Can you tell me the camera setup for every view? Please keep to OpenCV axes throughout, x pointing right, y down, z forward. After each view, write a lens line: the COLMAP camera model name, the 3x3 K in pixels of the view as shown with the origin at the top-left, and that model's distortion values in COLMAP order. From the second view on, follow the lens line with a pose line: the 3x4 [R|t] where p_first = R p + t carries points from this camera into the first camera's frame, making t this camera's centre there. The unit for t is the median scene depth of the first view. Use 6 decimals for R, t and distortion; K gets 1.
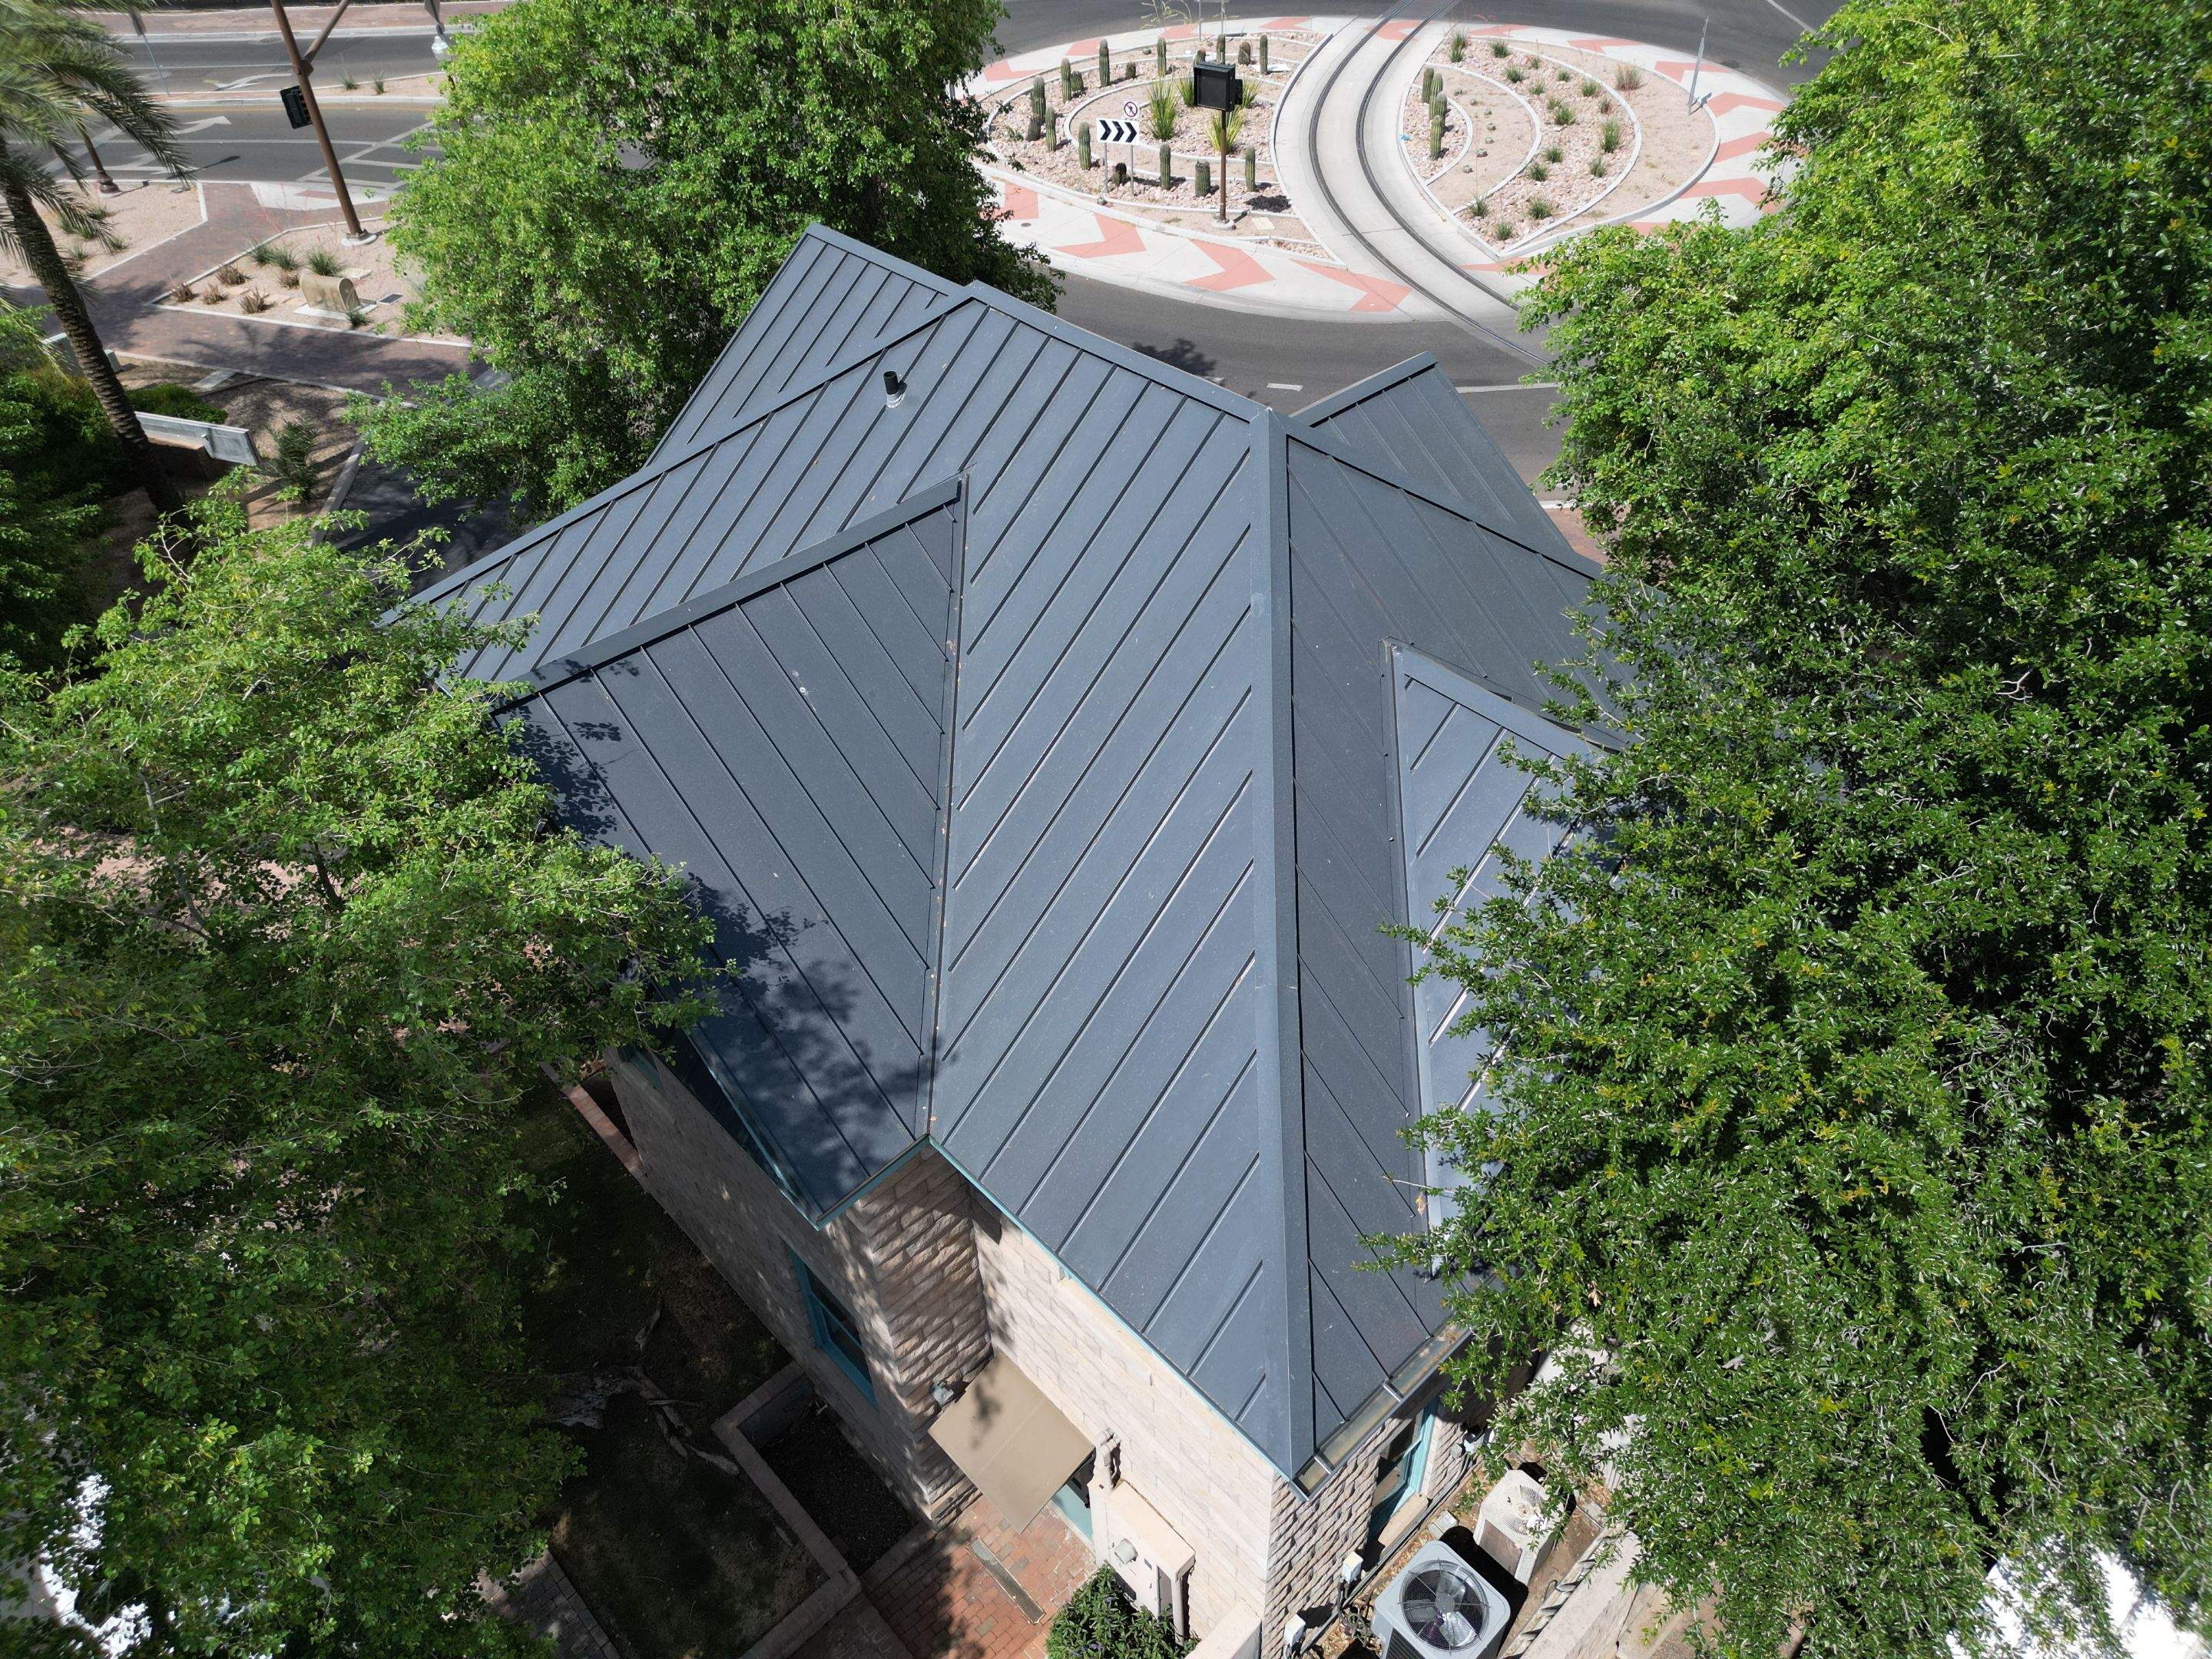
lens RADIAL K [[1506.9, 0, 1105.3], [0, 1506.9, 792.4], [0, 0, 1]] dist [0.002031, -0.003458]
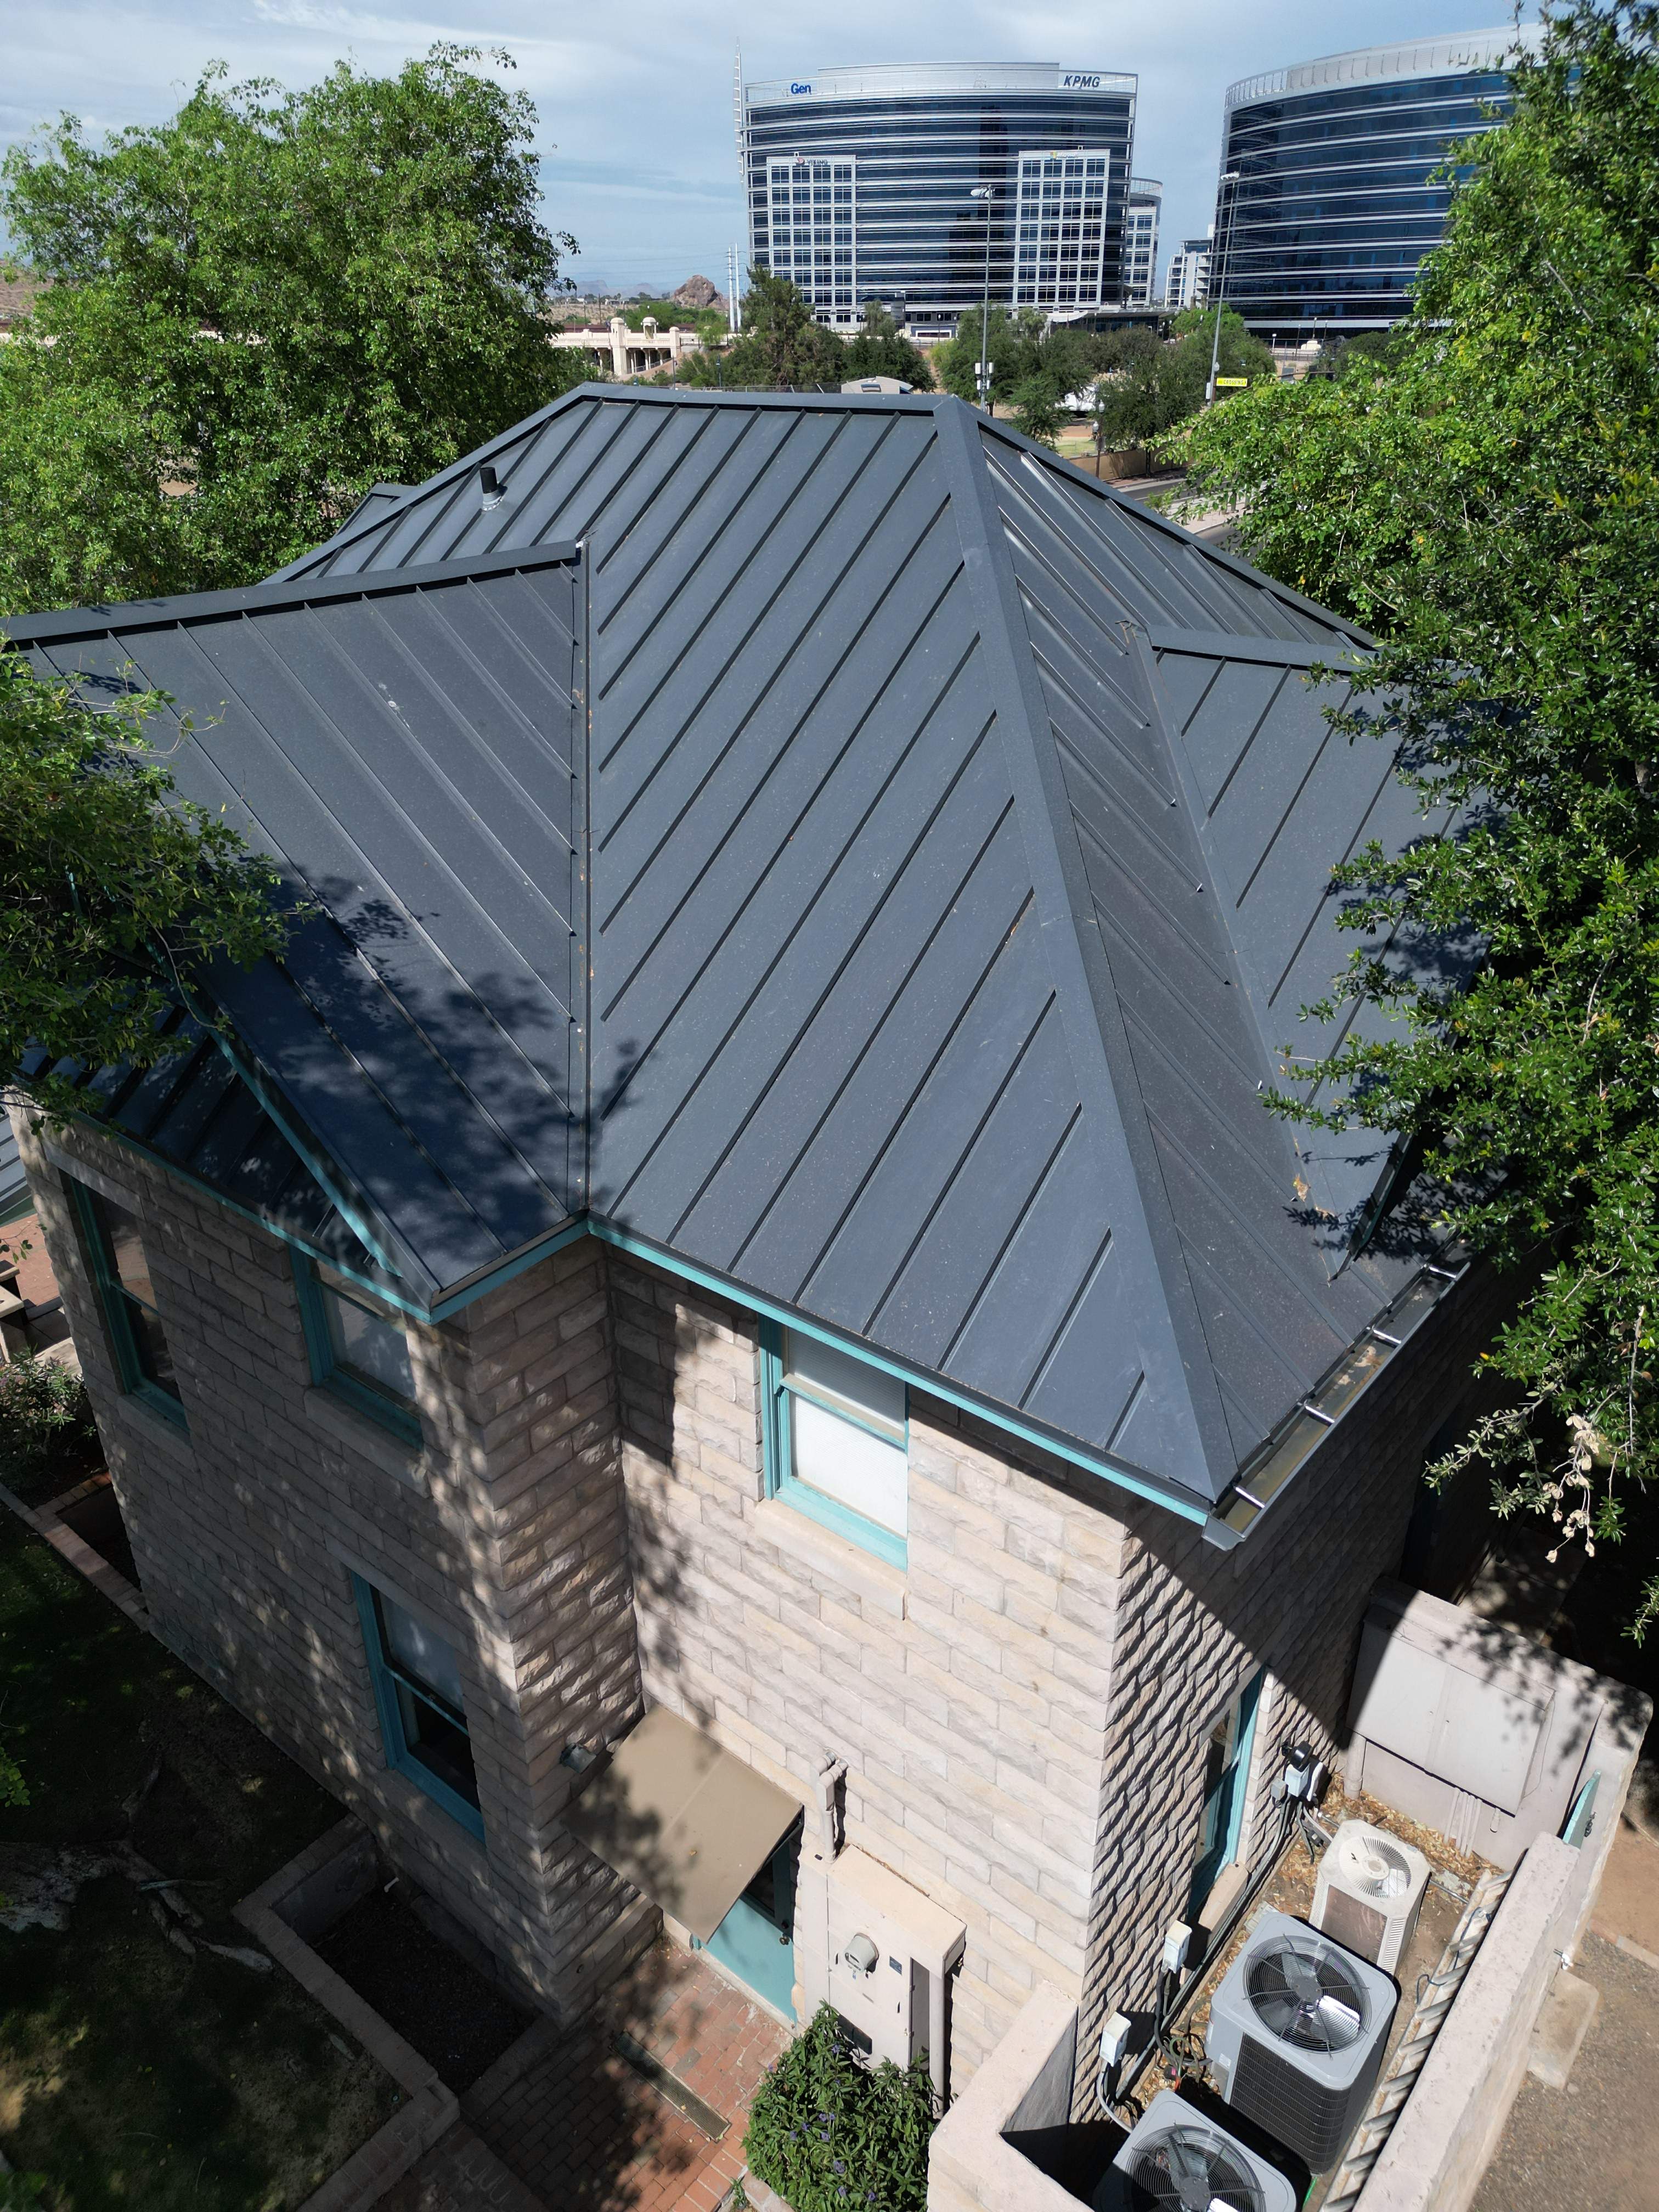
lens RADIAL K [[1523.3, 0, 829.5], [0, 1523.3, 1106.0], [0, 0, 1]] dist [0.001047, -0.003315]
pose [[0.990978, -0.037092, 0.128793, -0.072015], [0.065960, 0.971487, -0.227732, 0.268568], [-0.116674, 0.234173, 0.965169, 0.223172]]
